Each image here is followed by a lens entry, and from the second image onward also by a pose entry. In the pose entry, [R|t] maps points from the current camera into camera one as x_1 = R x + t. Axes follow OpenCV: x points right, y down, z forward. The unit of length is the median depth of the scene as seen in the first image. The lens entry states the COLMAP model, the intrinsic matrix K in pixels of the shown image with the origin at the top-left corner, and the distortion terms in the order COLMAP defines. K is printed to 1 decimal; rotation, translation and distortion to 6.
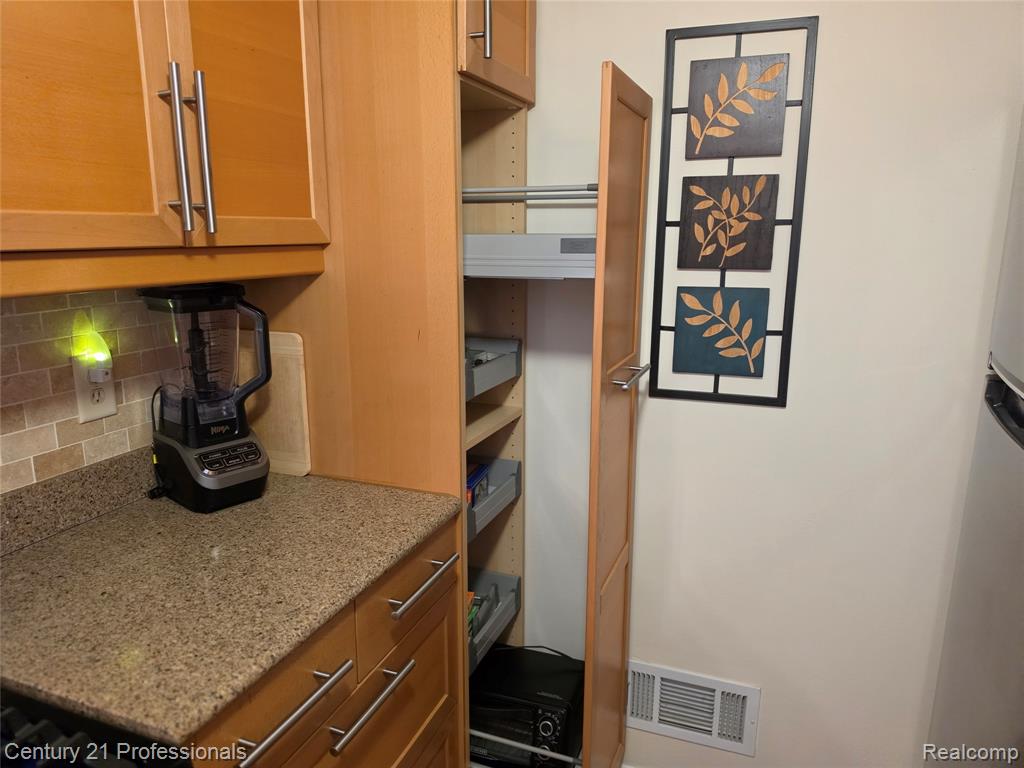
lens RADIAL K [[693.5, 0, 512.0], [0, 693.5, 384.0], [0, 0, 1]] dist [0.003918, -0.001716]
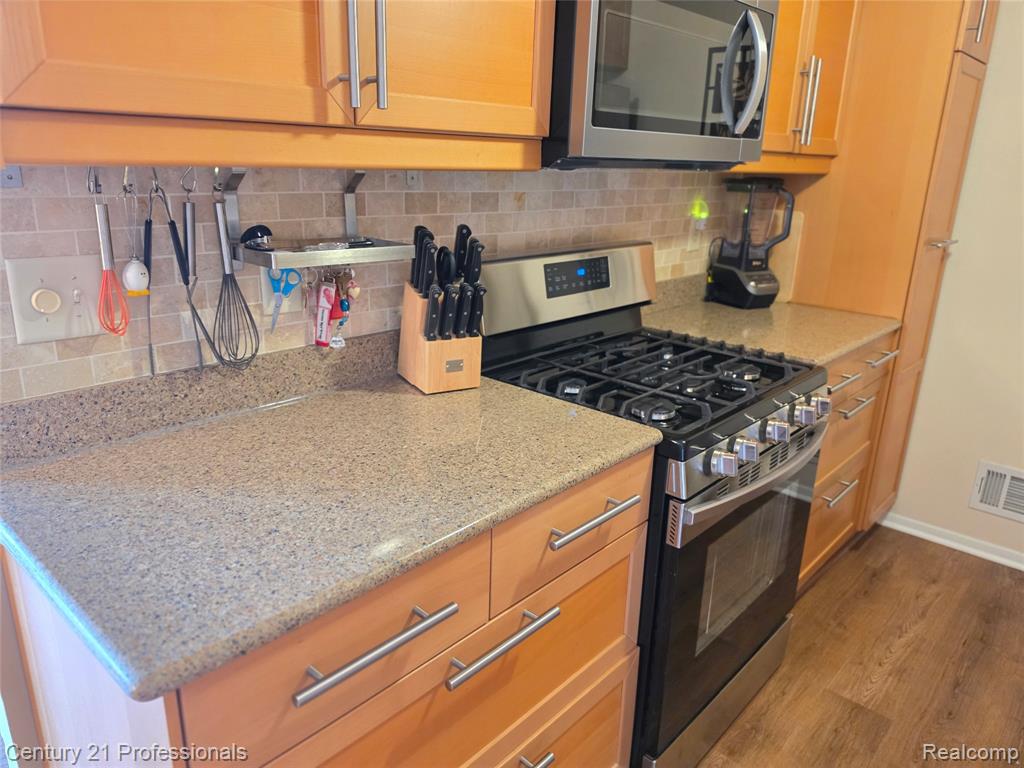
lens RADIAL K [[711.8, 0, 527.0], [0, 711.8, 386.5], [0, 0, 1]] dist [0.001962, -0.001792]
pose [[0.939433, 0.131382, -0.316552, -0.325740], [-0.103278, 0.989195, 0.104056, 0.221877], [0.326803, -0.065061, 0.942851, -0.802389]]
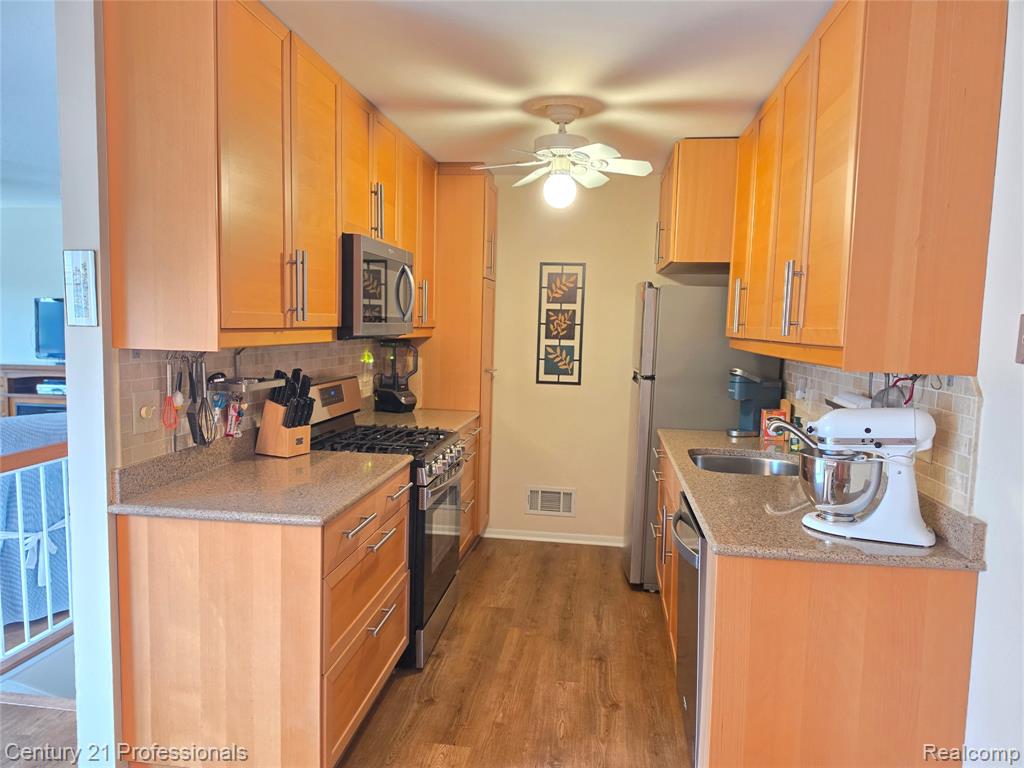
lens RADIAL K [[693.5, 0, 512.0], [0, 693.5, 384.0], [0, 0, 1]] dist [0.003918, -0.001716]
pose [[0.968071, 0.008228, 0.250543, -0.653939], [0.023394, 0.992134, -0.122974, 0.396002], [-0.249584, 0.124909, 0.960263, -1.829109]]
